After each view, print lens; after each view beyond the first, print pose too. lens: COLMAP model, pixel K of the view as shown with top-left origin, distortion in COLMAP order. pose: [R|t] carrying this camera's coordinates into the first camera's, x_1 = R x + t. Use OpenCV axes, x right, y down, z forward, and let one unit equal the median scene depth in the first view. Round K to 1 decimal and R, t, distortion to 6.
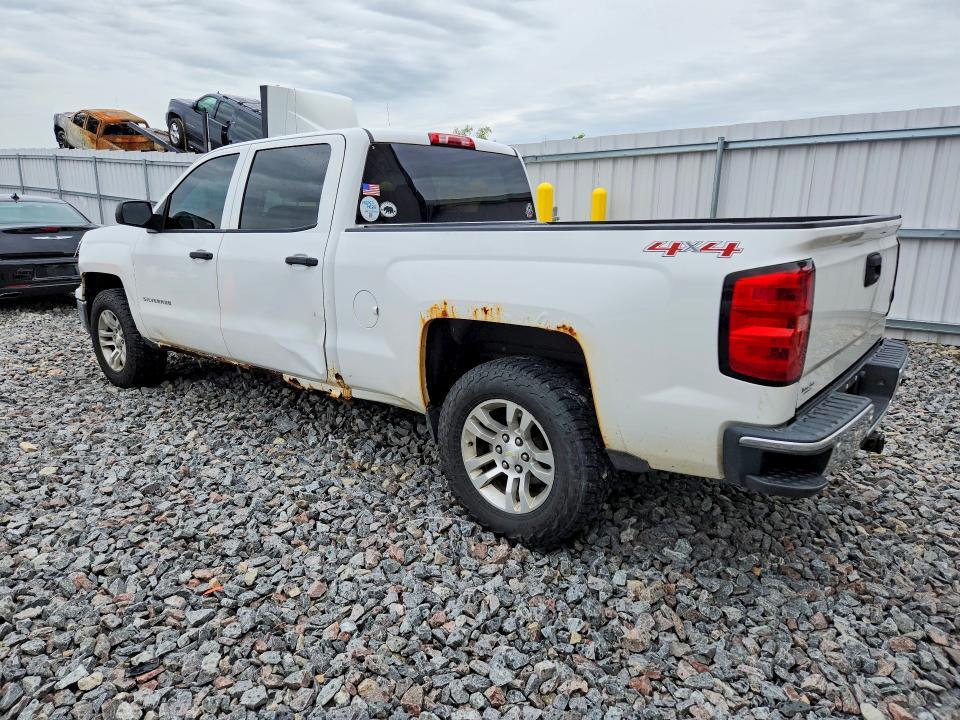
lens RADIAL K [[643.2, 0, 466.9], [0, 643.2, 359.1], [0, 0, 1]] dist [0.082252, -0.078577]
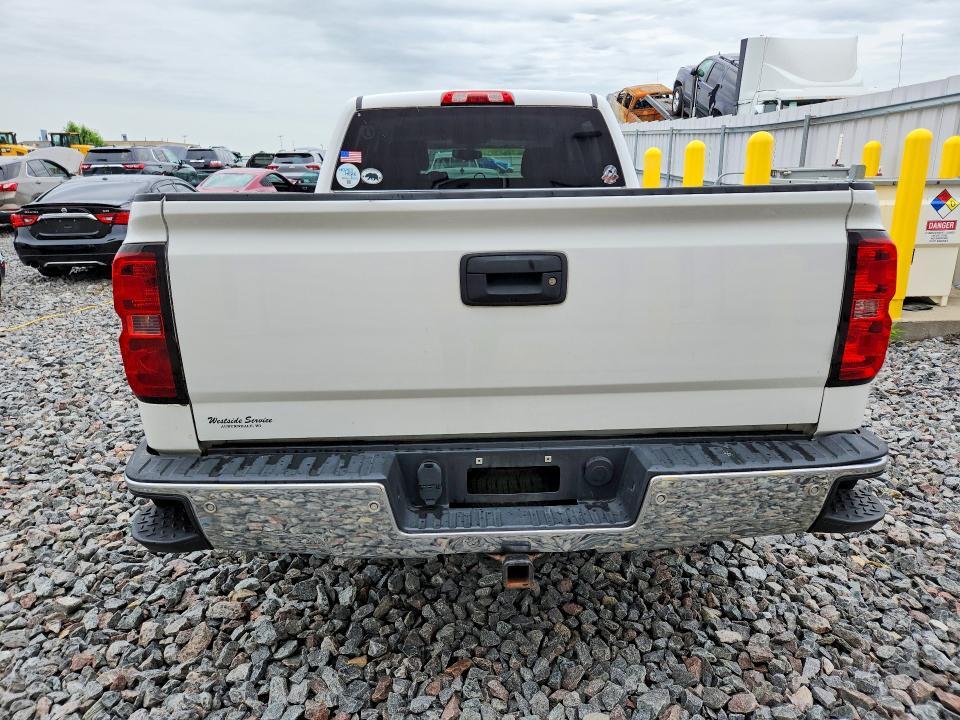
lens RADIAL K [[643.2, 0, 466.9], [0, 643.2, 359.1], [0, 0, 1]] dist [0.082252, -0.078577]
pose [[0.671474, 0.191157, -0.715948, 0.763795], [-0.157523, 0.980895, 0.114160, -0.090339], [0.724092, 0.036123, 0.688757, 0.422727]]
